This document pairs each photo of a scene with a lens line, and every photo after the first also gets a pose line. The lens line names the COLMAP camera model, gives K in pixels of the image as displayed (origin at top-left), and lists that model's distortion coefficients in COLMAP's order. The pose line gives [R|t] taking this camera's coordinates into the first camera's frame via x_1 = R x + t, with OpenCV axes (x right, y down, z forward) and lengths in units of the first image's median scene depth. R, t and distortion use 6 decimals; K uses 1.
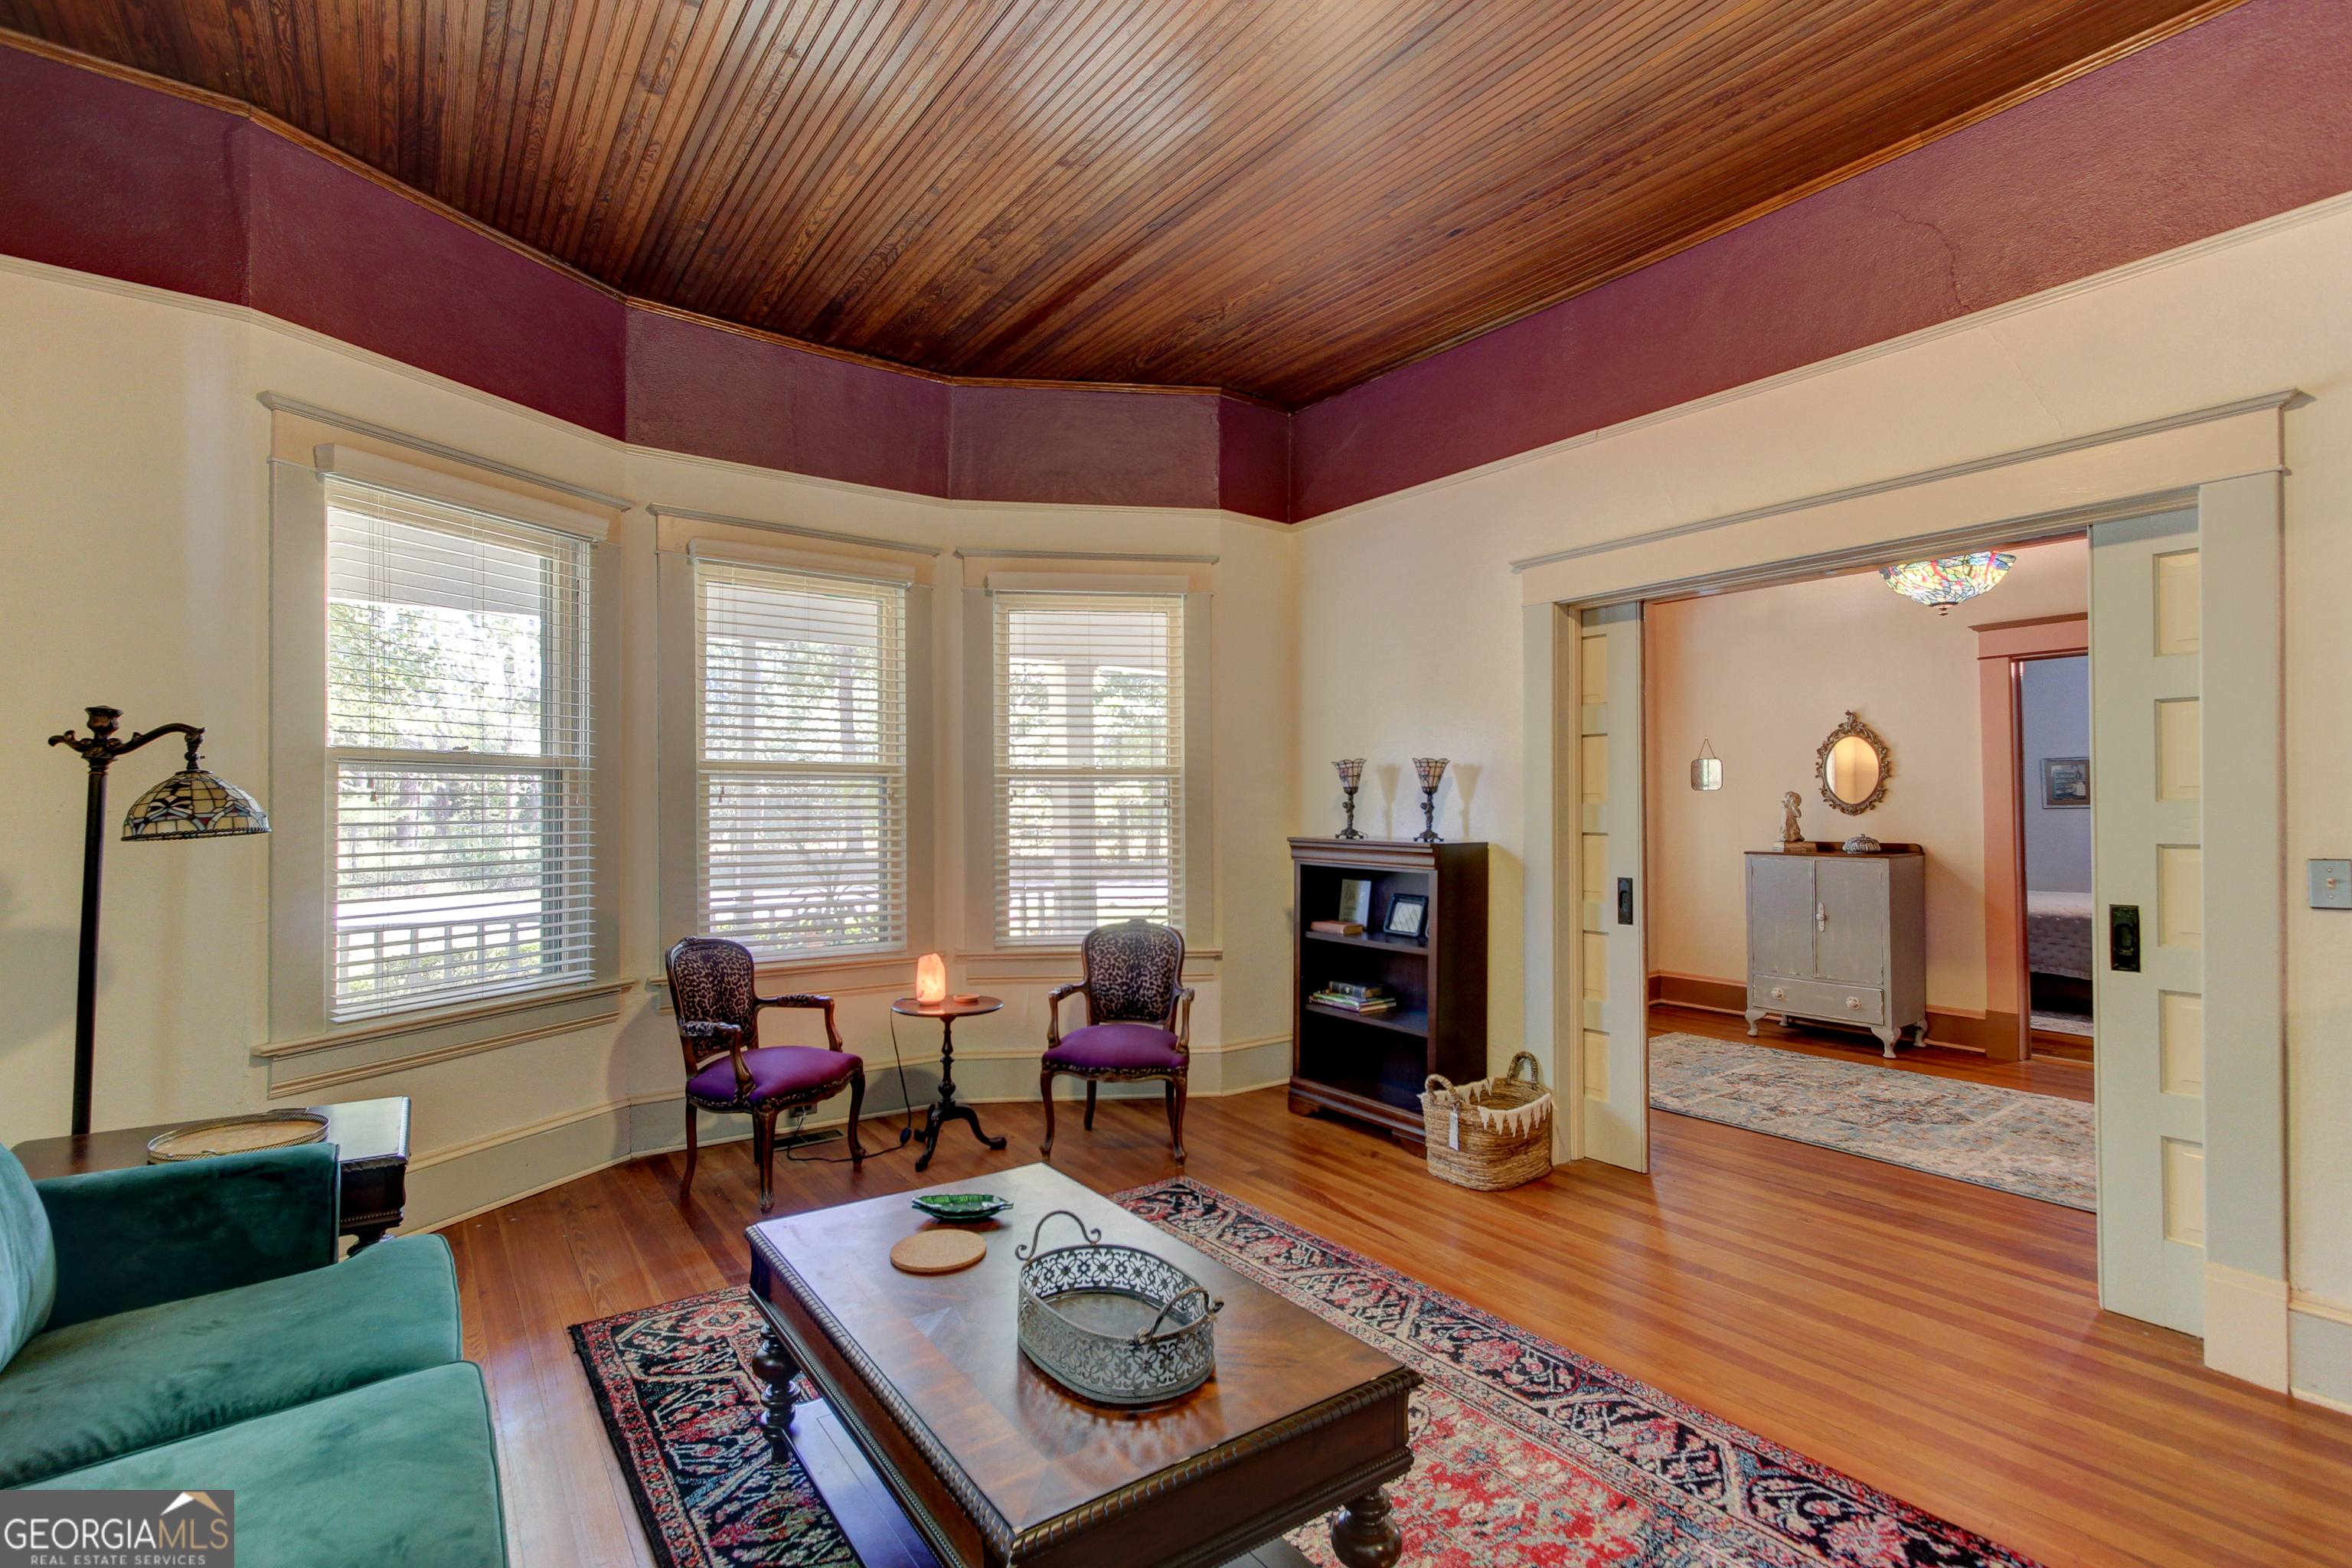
lens RADIAL K [[1065.7, 0, 1185.6], [0, 1065.7, 795.9], [0, 0, 1]] dist [-0.002384, -0.000529]
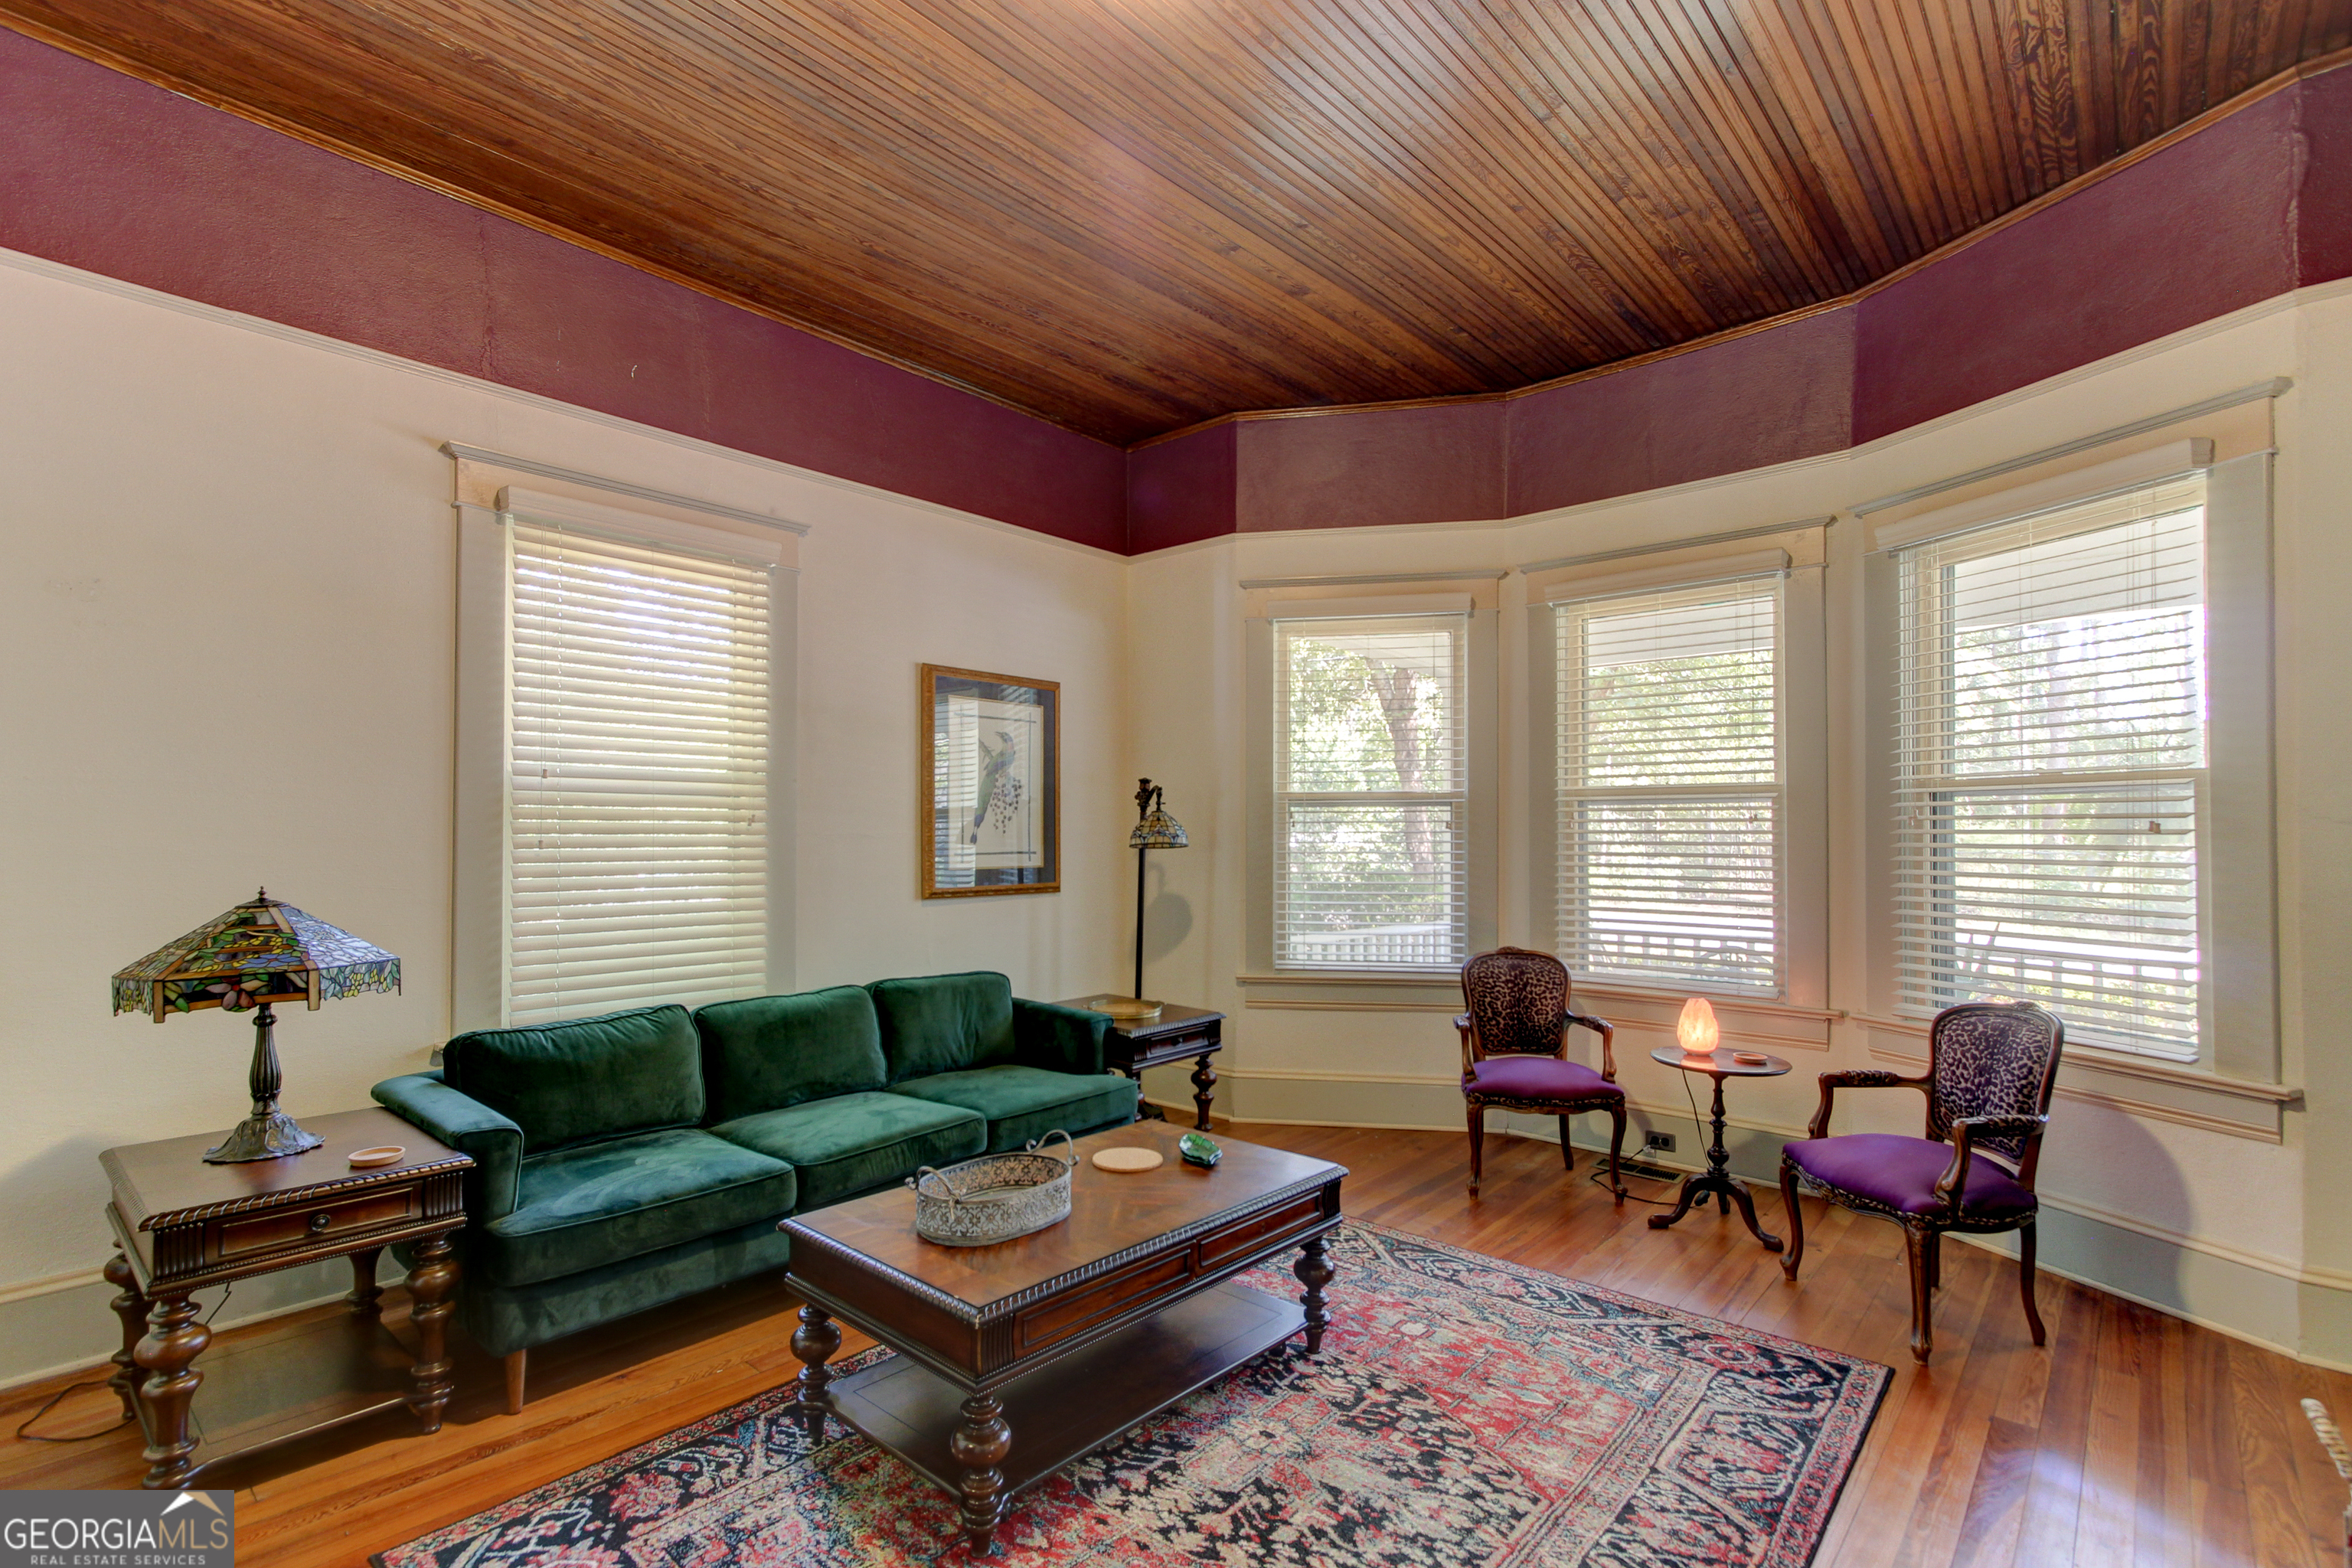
lens RADIAL K [[1101.8, 0, 1162.0], [0, 1101.8, 828.6], [0, 0, 1]] dist [0.001581, -0.000020]
pose [[0.206950, -0.000772, -0.978351, 0.773291], [0.009983, 0.999949, 0.001323, 0.002537], [0.978301, -0.010041, 0.206947, 0.510383]]
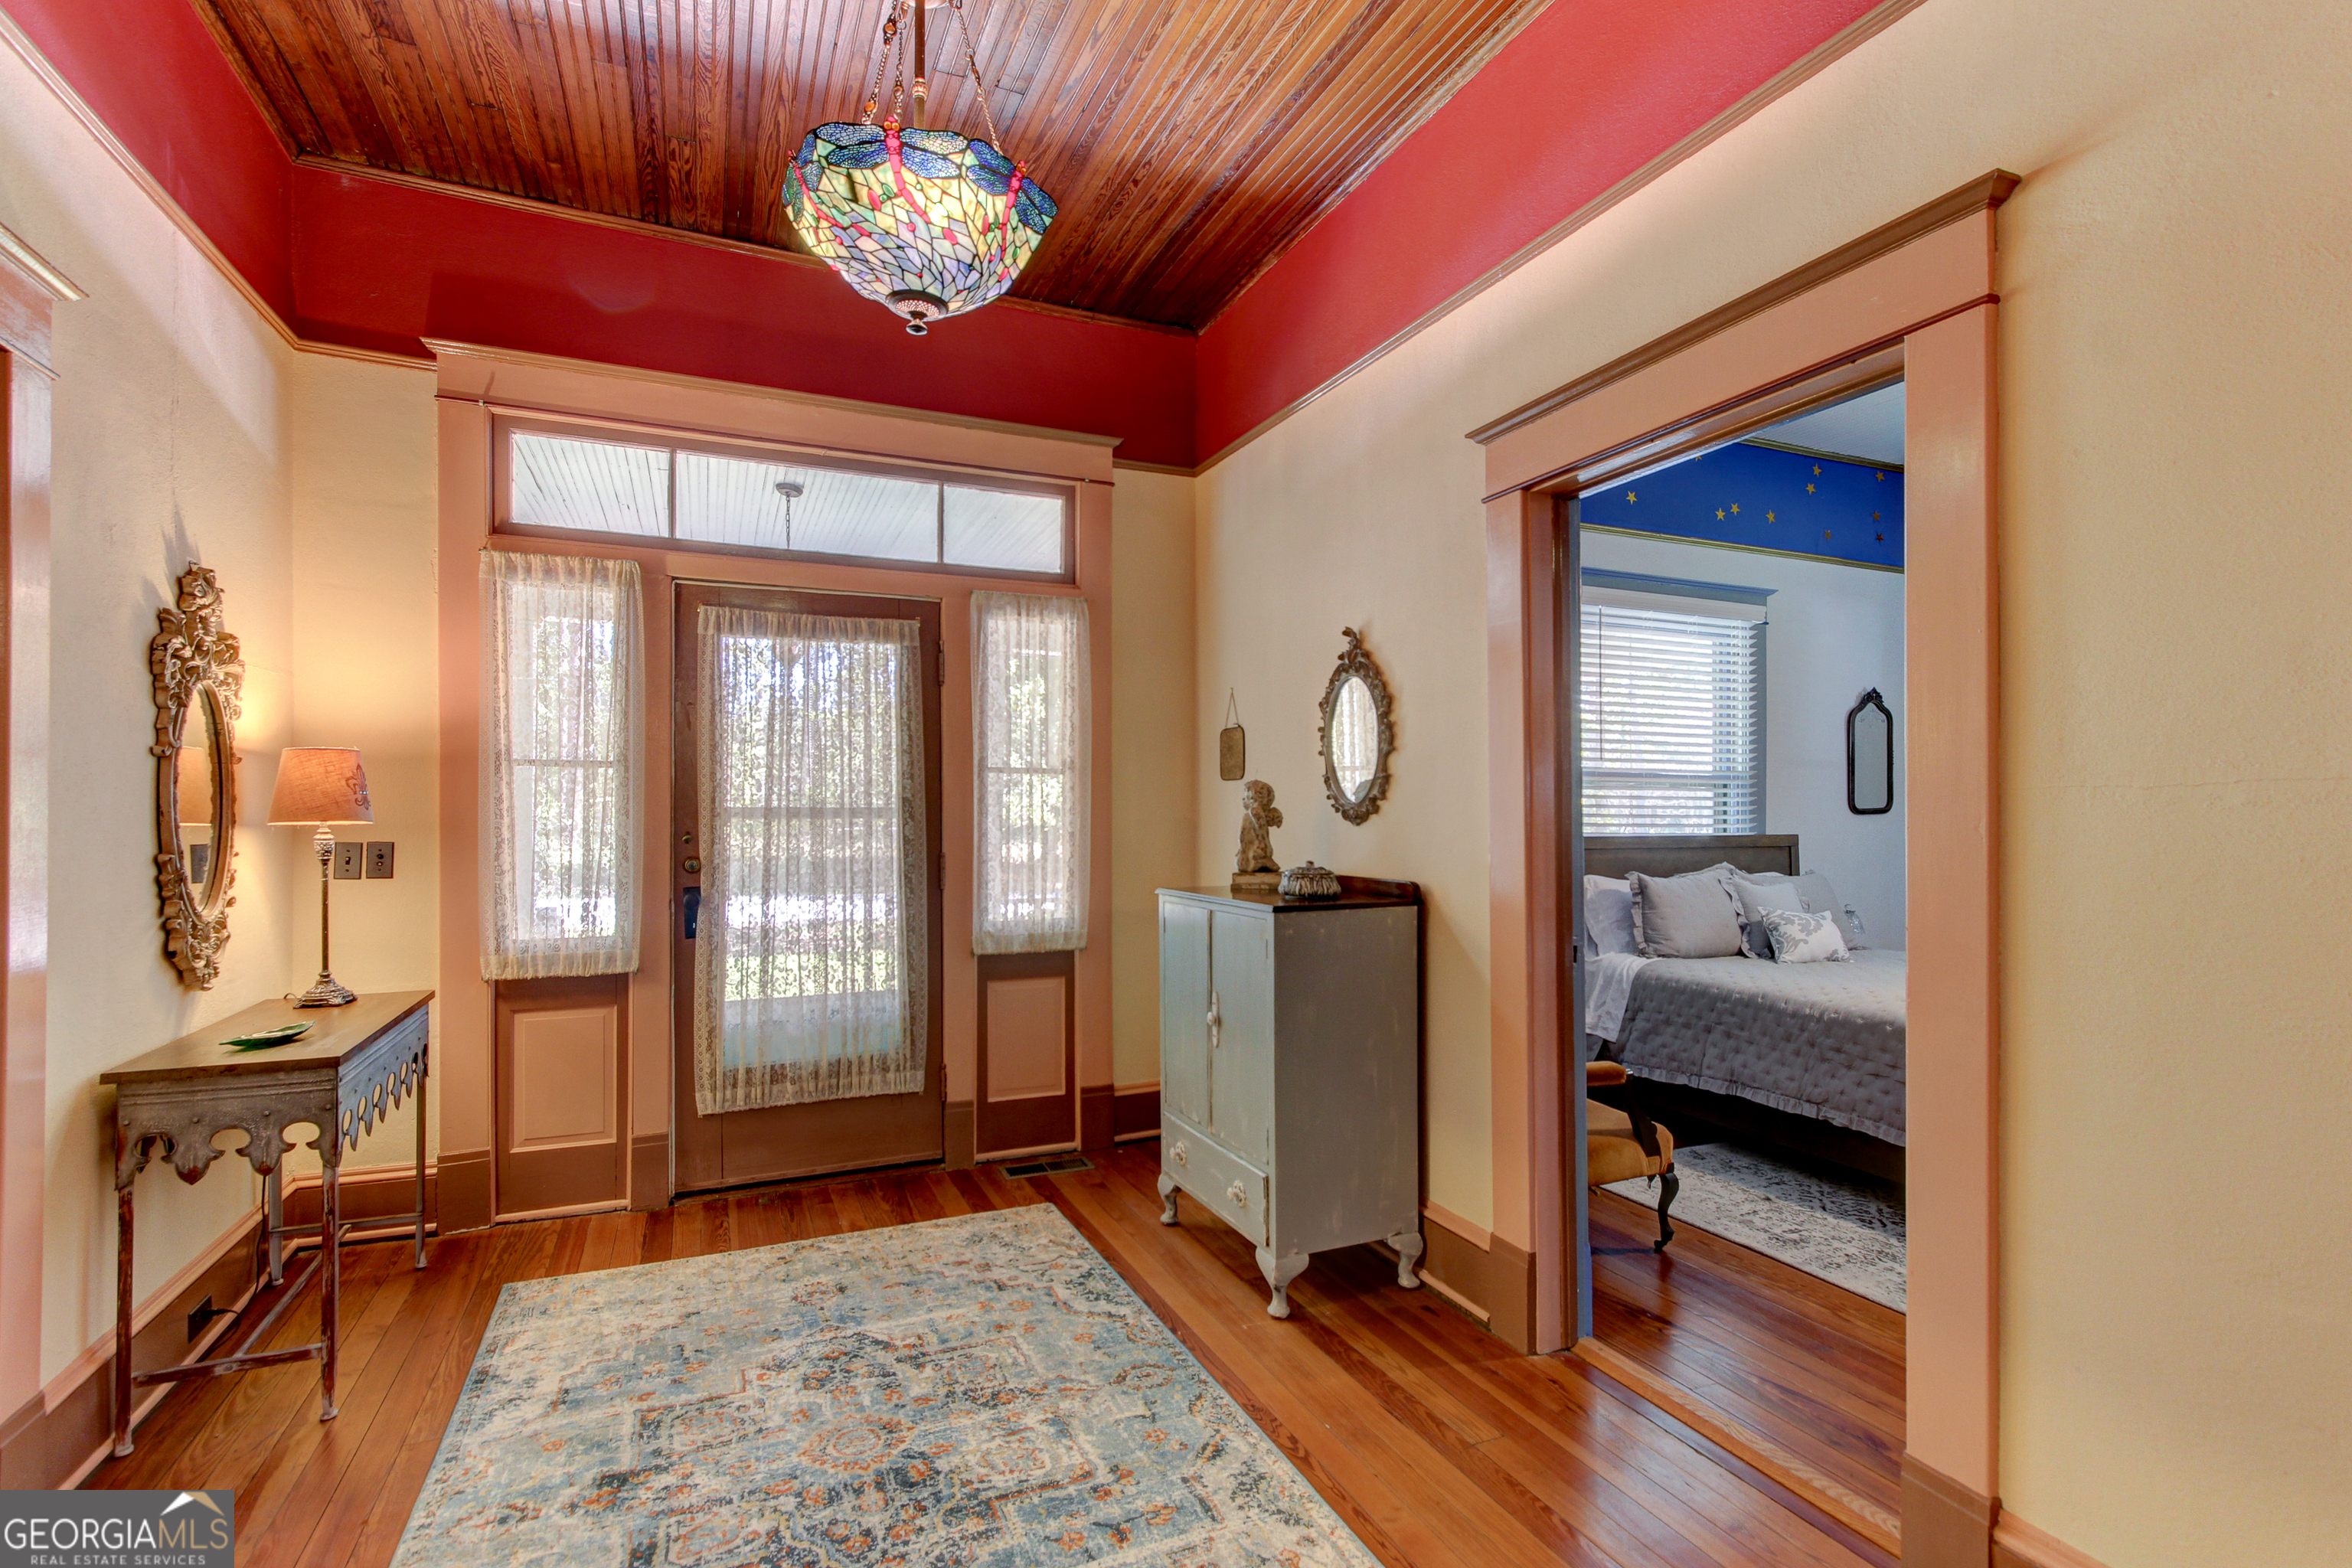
lens RADIAL K [[1074.2, 0, 1188.1], [0, 1074.2, 799.3], [0, 0, 1]] dist [0.006534, 0.000482]
pose [[0.975776, 0.003923, -0.218737, 1.368256], [-0.003257, 0.999989, 0.003403, 0.008329], [0.218748, -0.002609, 0.975778, 0.943040]]
